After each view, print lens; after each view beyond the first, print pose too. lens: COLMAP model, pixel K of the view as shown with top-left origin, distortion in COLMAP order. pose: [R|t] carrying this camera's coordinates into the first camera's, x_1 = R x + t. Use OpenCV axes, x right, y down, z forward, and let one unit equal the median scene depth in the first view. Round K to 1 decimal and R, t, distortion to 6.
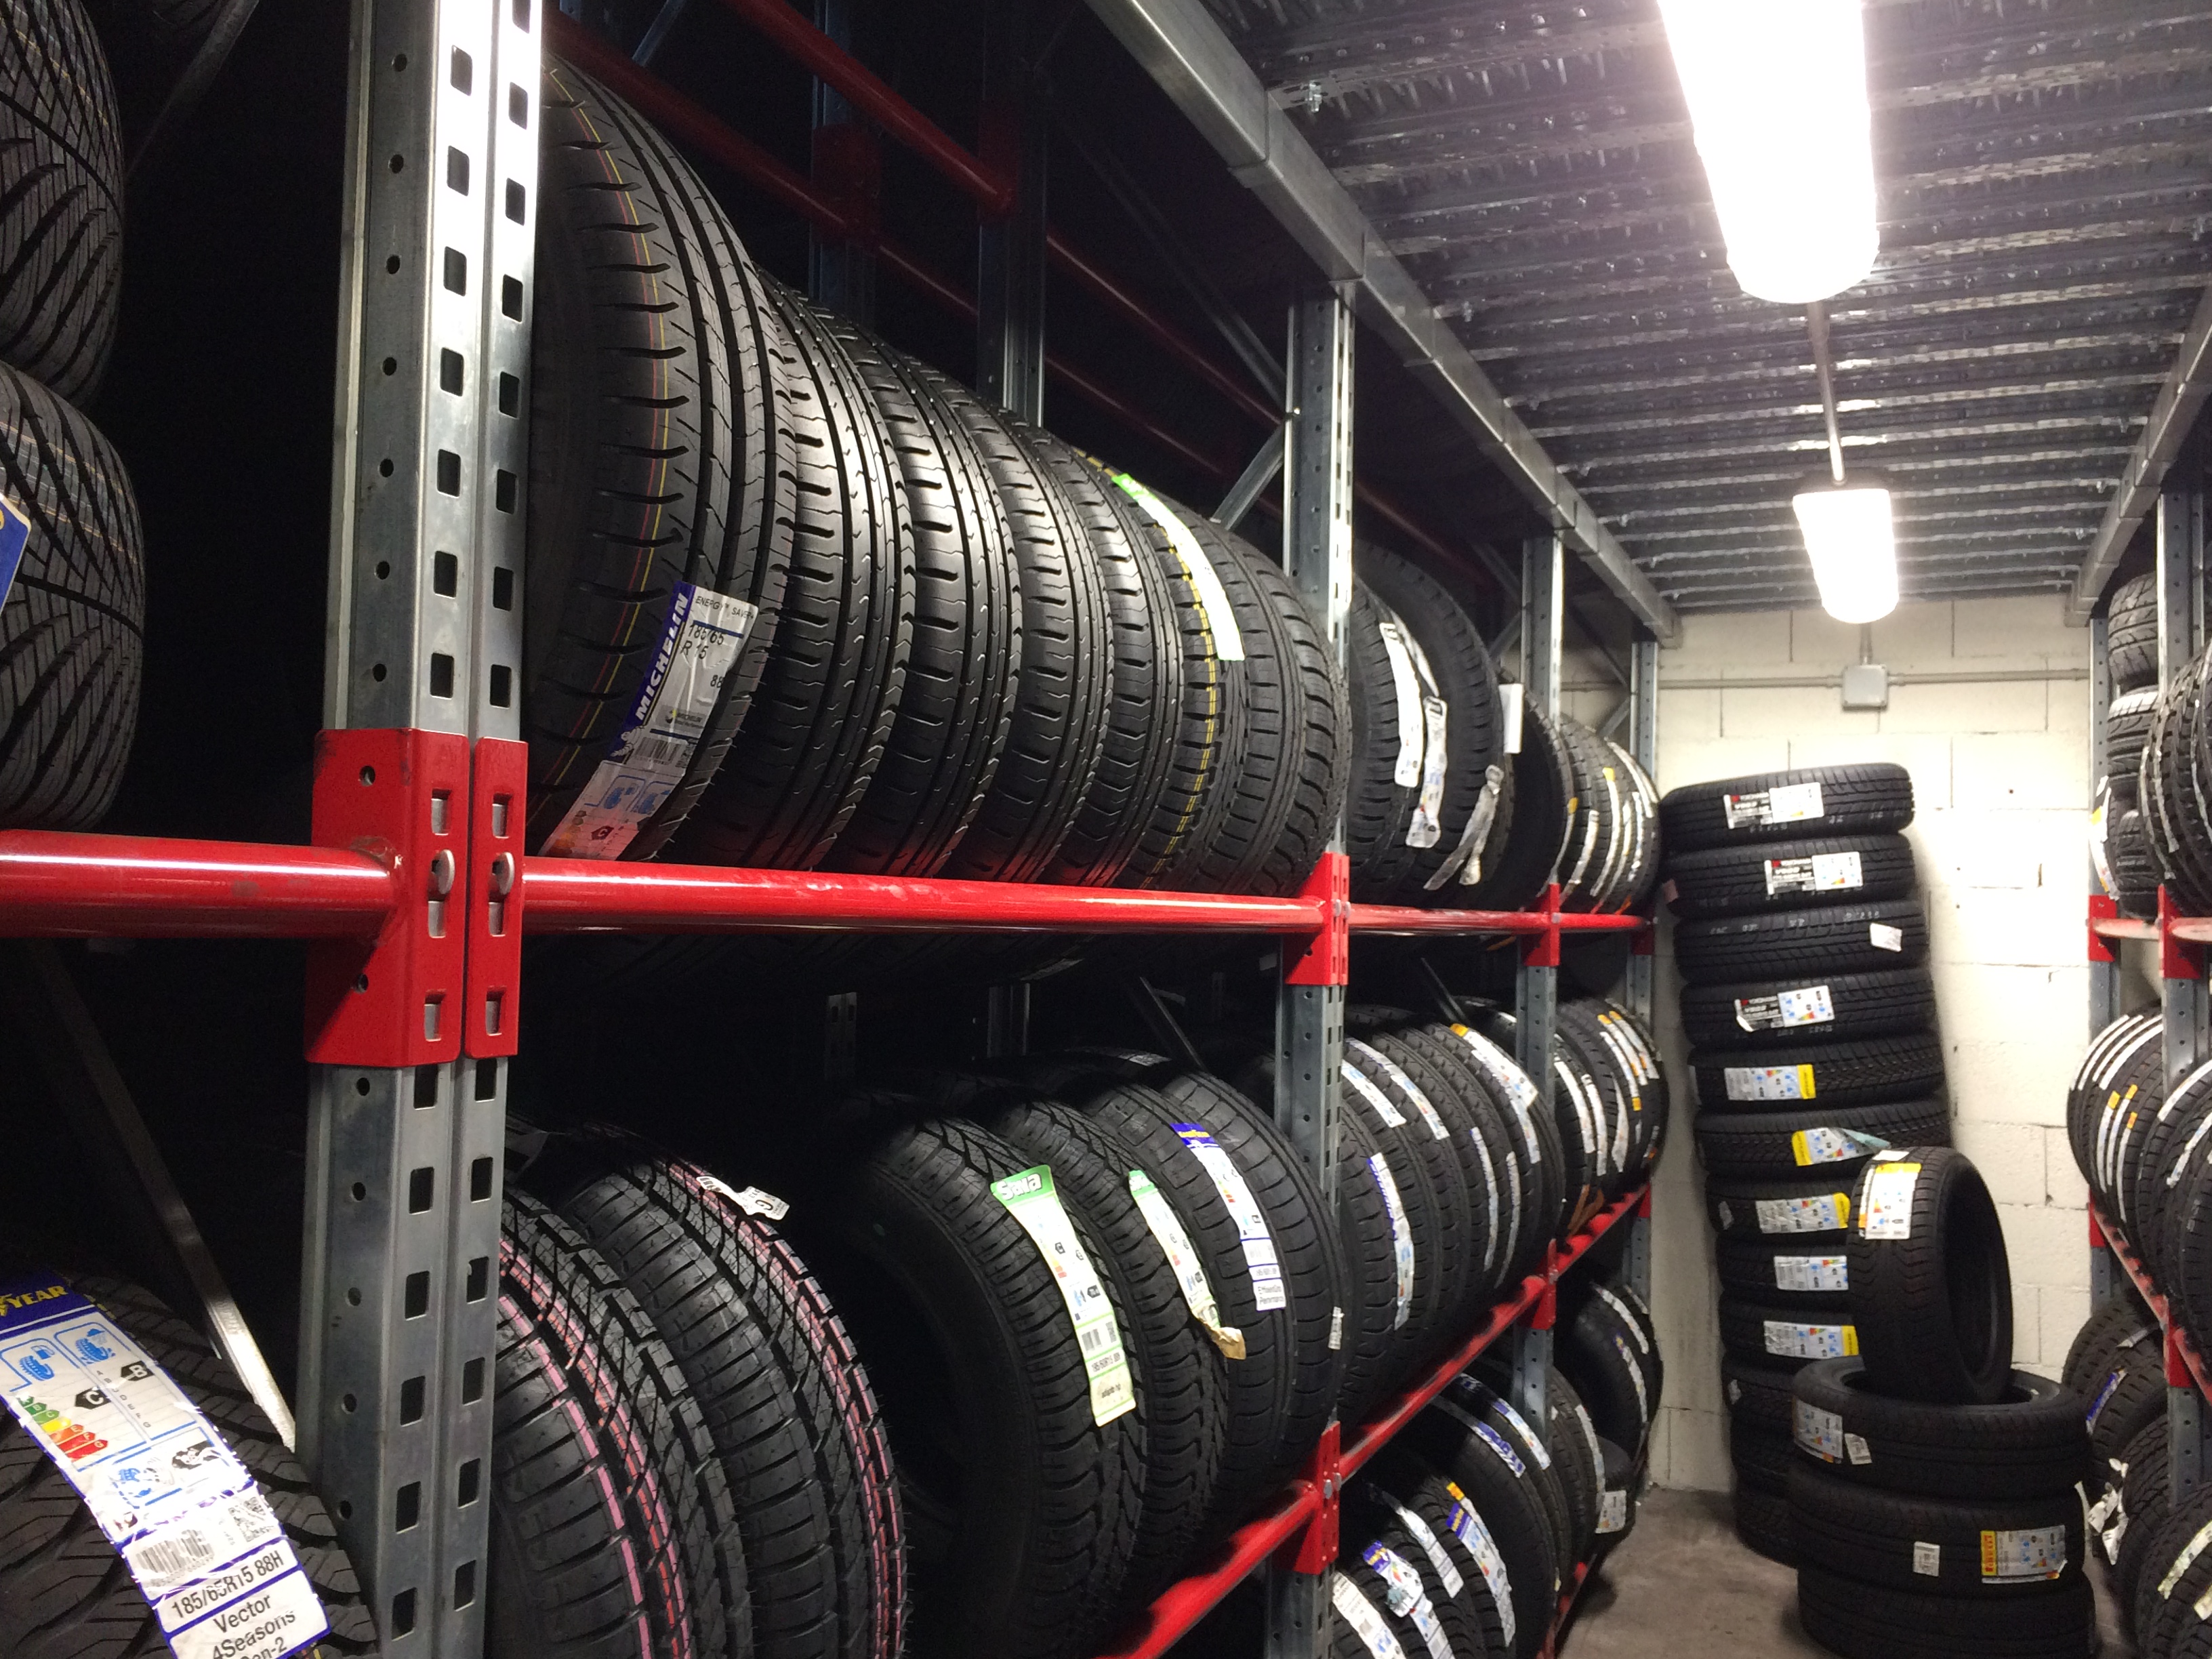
lens RADIAL K [[1973.8, 0, 1111.8], [0, 1973.8, 821.8], [0, 0, 1]] dist [0.089050, -0.124538]
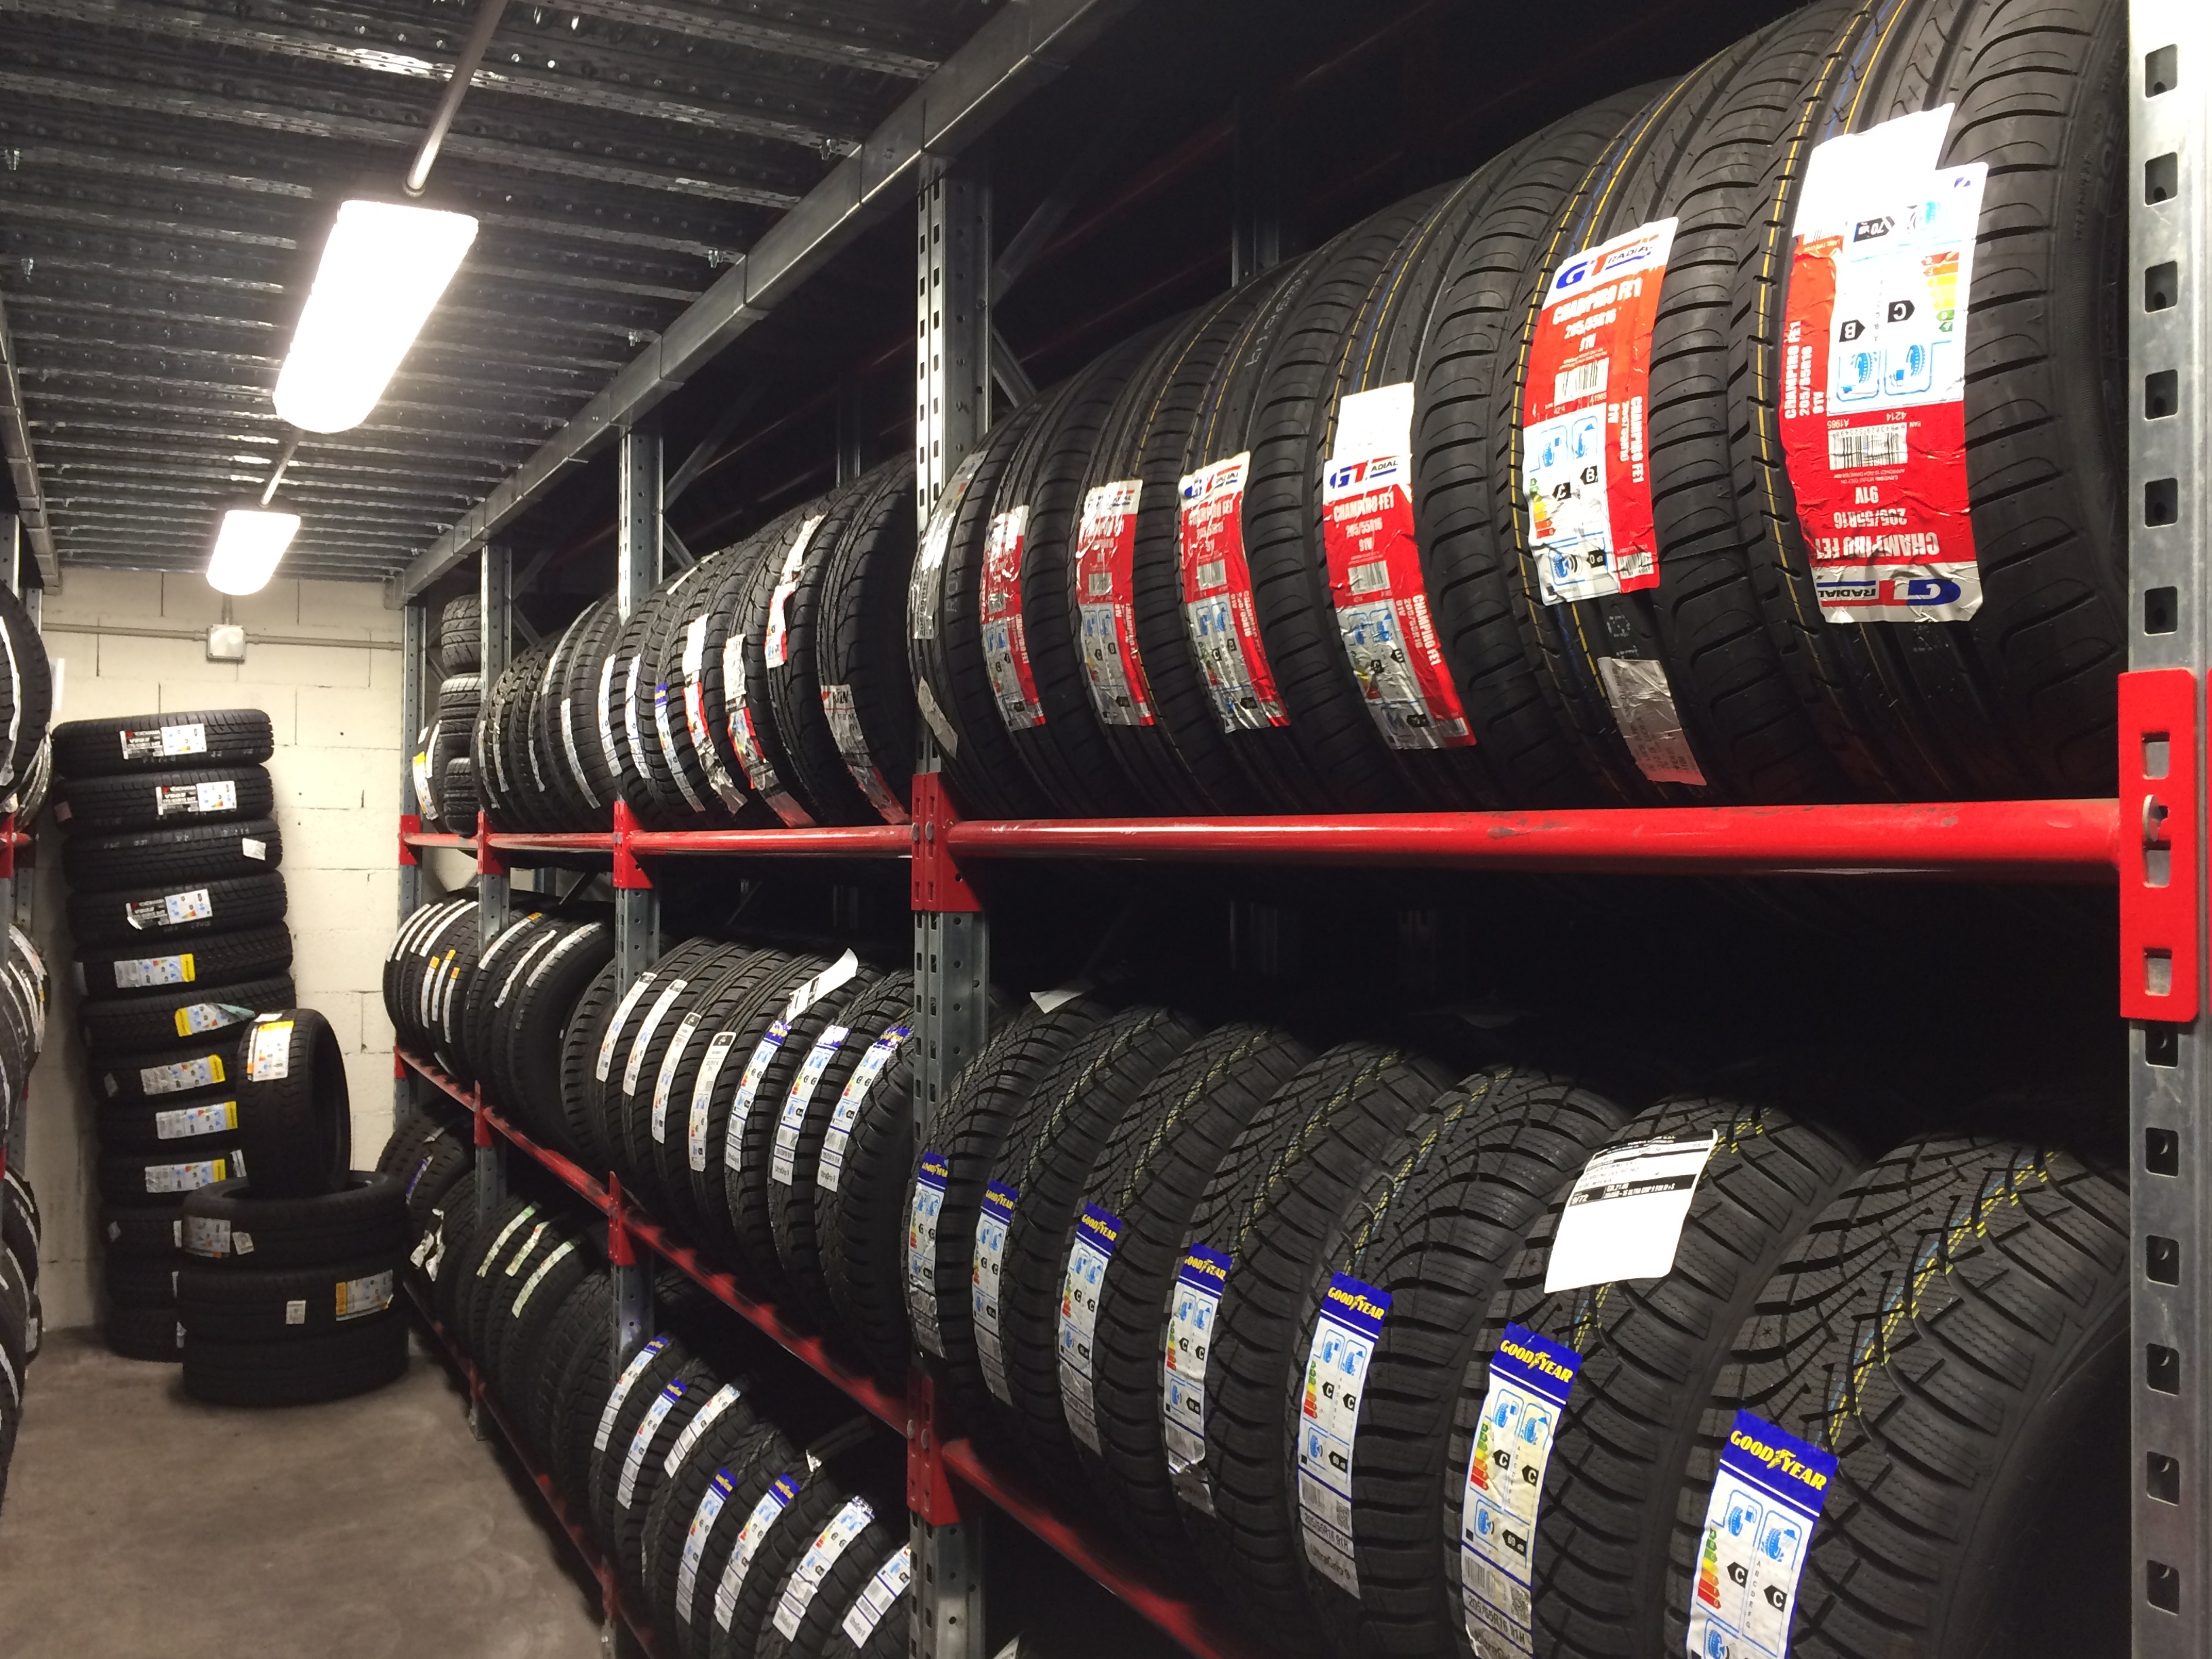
lens RADIAL K [[1973.8, 0, 1111.8], [0, 1973.8, 821.8], [0, 0, 1]] dist [0.089050, -0.124538]
pose [[0.661179, -0.001780, 0.750226, -0.198087], [-0.032388, 0.998997, 0.030914, -0.015568], [-0.749529, -0.044738, 0.660458, -0.232898]]
